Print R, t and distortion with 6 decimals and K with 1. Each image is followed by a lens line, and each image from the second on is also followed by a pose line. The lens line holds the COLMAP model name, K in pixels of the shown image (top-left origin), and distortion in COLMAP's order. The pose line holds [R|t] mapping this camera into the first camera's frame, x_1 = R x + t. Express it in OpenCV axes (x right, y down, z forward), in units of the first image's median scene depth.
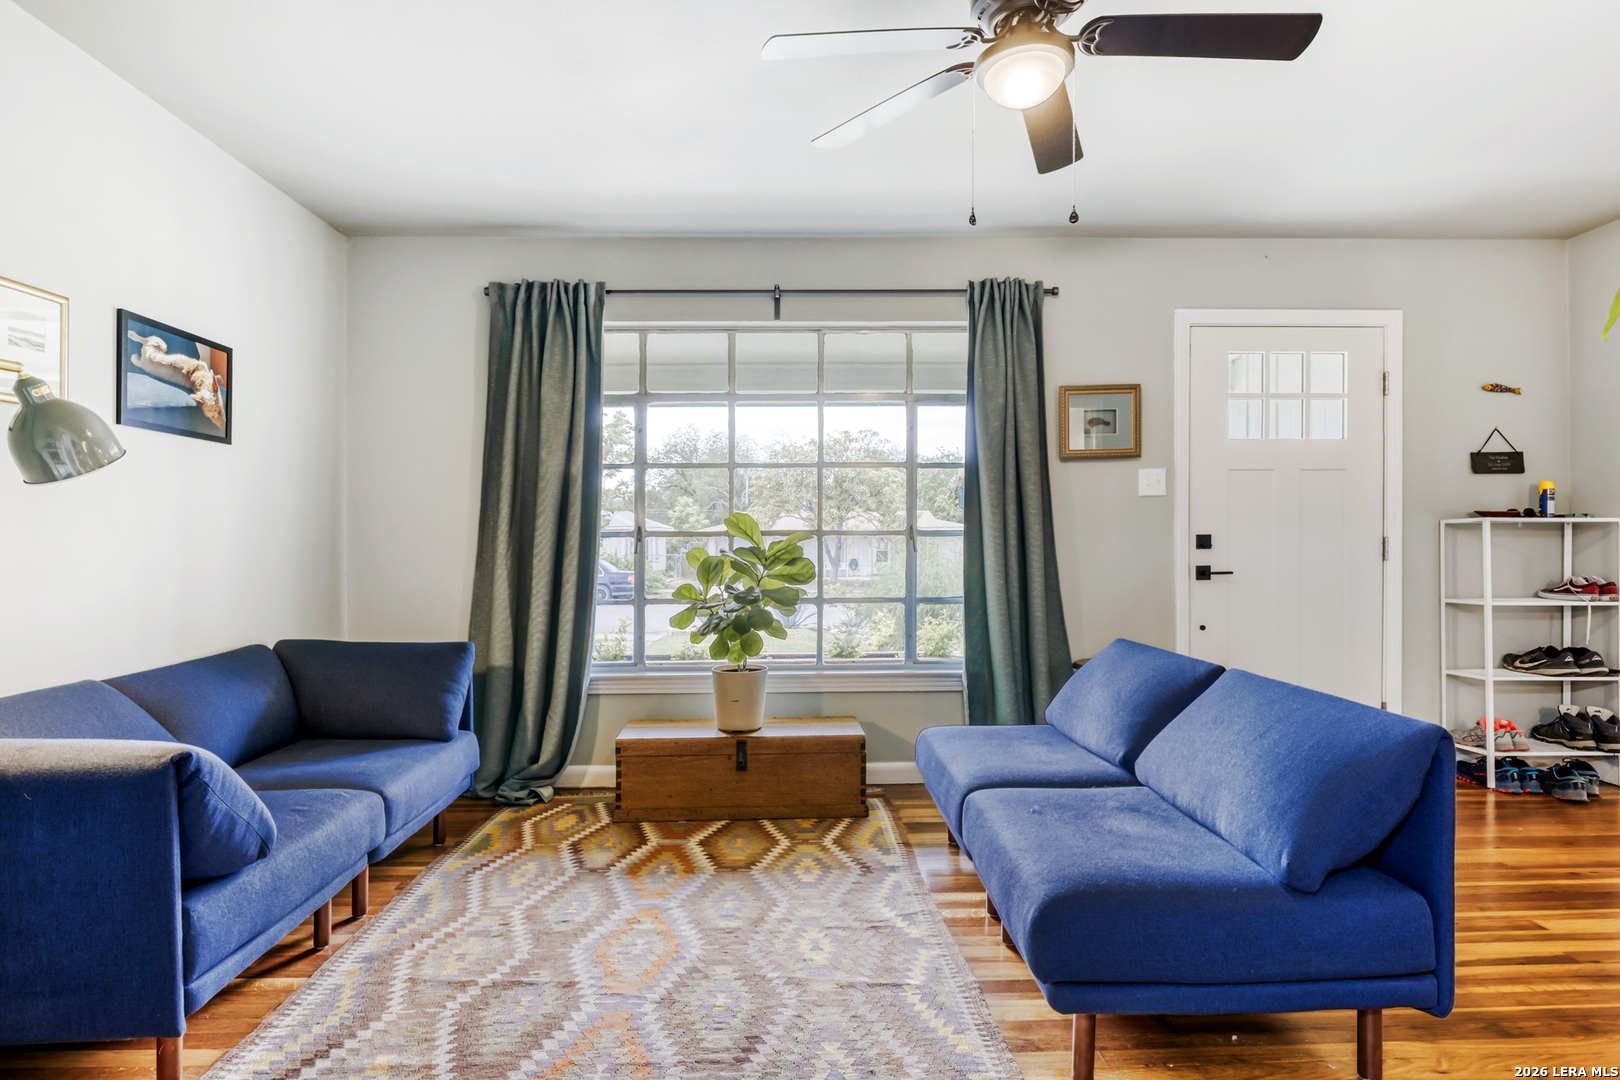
lens RADIAL K [[836.9, 0, 810.1], [0, 836.9, 547.4], [0, 0, 1]] dist [-0.017627, 0.000071]
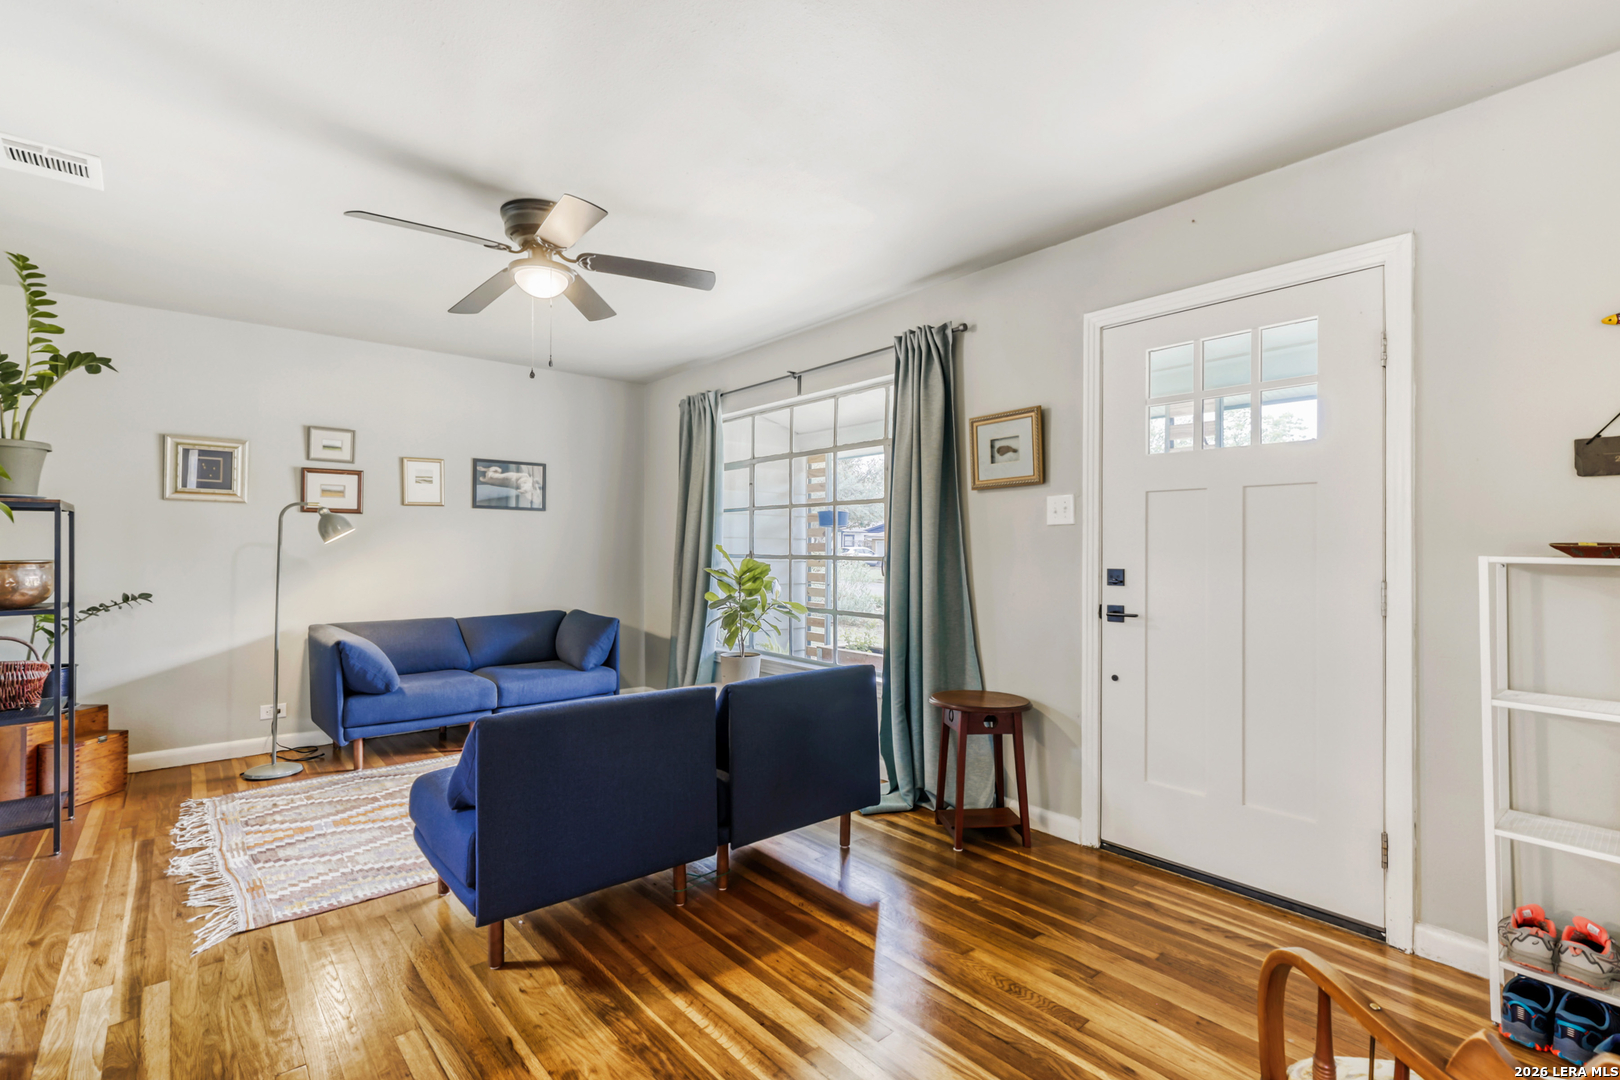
lens RADIAL K [[752.1, 0, 810.0], [0, 752.1, 540.0], [0, 0, 1]] dist [-0.000787, -0.000117]
pose [[0.622058, 0.003446, -0.782963, 0.890807], [-0.009081, 0.999955, -0.002813, -0.040621], [0.782918, 0.008860, 0.622062, 0.276403]]
